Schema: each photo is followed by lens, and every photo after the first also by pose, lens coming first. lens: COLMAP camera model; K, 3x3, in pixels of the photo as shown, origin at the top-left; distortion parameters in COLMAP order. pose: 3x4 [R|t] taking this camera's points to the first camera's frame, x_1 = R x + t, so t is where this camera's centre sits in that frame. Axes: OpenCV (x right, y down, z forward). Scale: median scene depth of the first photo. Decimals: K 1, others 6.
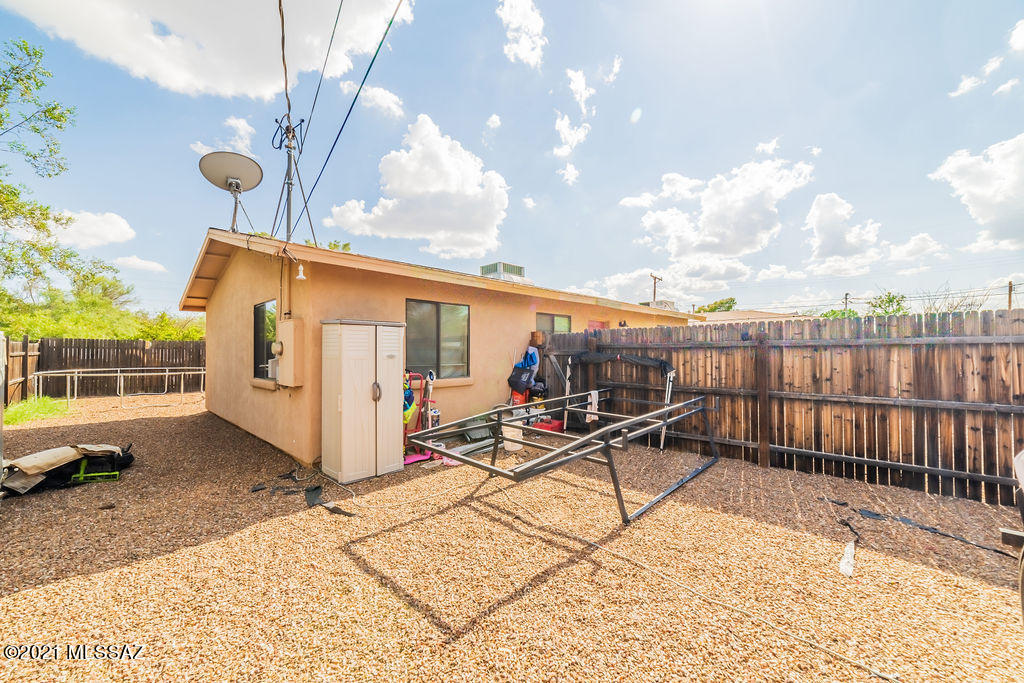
lens RADIAL K [[407.0, 0, 512.0], [0, 407.0, 341.5], [0, 0, 1]] dist [0.013181, 0.000050]
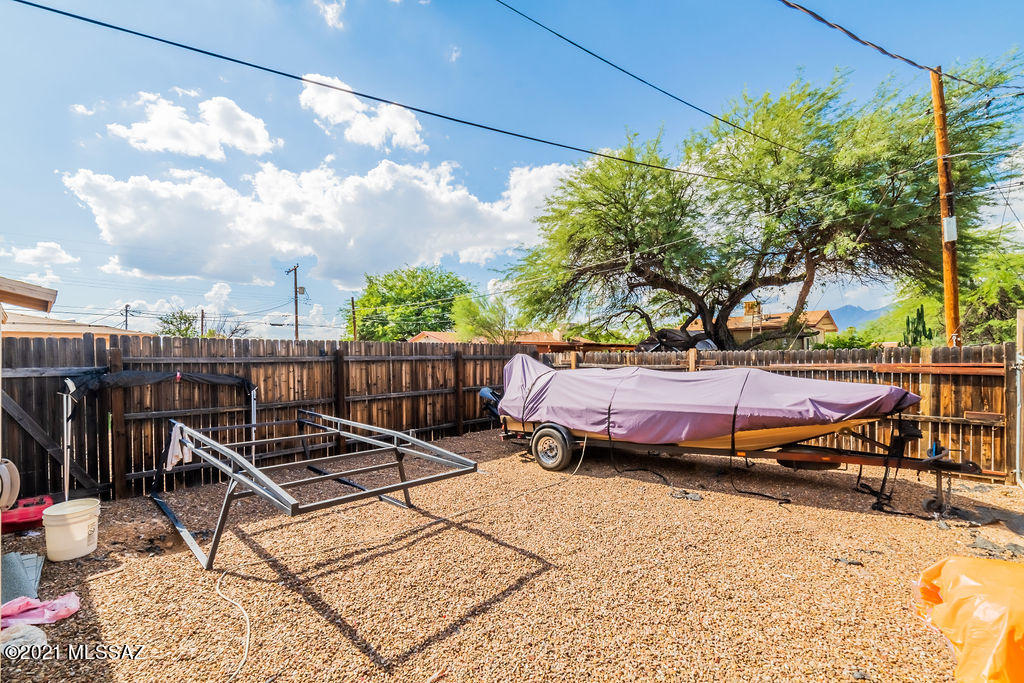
lens RADIAL K [[439.2, 0, 531.9], [0, 439.2, 361.8], [0, 0, 1]] dist [-0.000200, 0.000000]
pose [[-0.096763, 0.003921, 0.995300, -0.804921], [-0.006386, 0.999969, -0.004561, 0.017321], [-0.995287, -0.006797, -0.096735, 0.602238]]
